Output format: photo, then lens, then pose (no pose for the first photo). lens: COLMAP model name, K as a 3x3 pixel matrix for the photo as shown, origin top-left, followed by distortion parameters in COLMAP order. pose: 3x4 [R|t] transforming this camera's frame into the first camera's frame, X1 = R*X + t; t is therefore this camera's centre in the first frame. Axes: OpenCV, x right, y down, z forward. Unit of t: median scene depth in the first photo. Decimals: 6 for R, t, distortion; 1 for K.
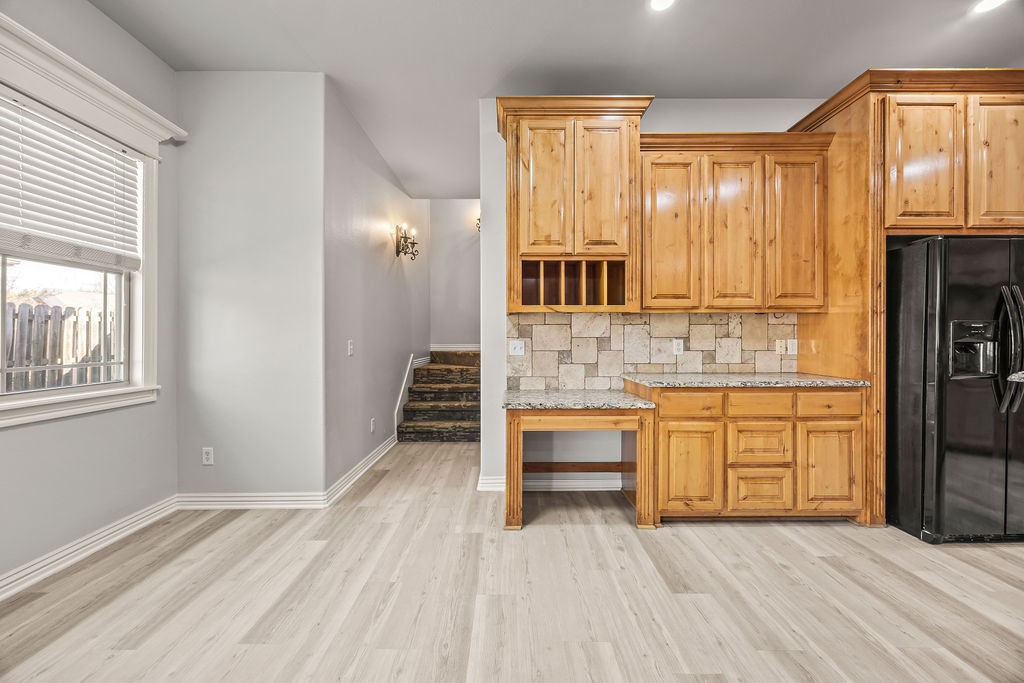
lens RADIAL K [[389.5, 0, 512.1], [0, 389.5, 339.1], [0, 0, 1]] dist [-0.003069, 0.000255]
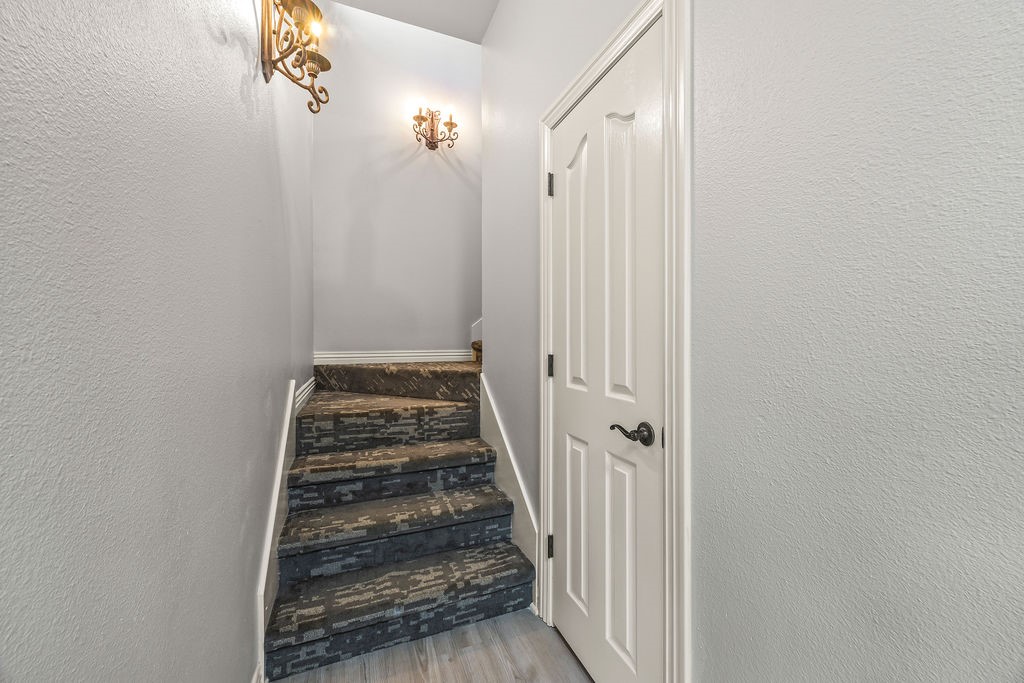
lens RADIAL K [[389.5, 0, 508.1], [0, 389.5, 339.5], [0, 0, 1]] dist [-0.003069, 0.000255]
pose [[0.926661, 0.002951, 0.375888, -0.212818], [-0.000760, 0.999982, -0.005978, 0.000992], [-0.375898, 0.005253, 0.926646, 0.590042]]
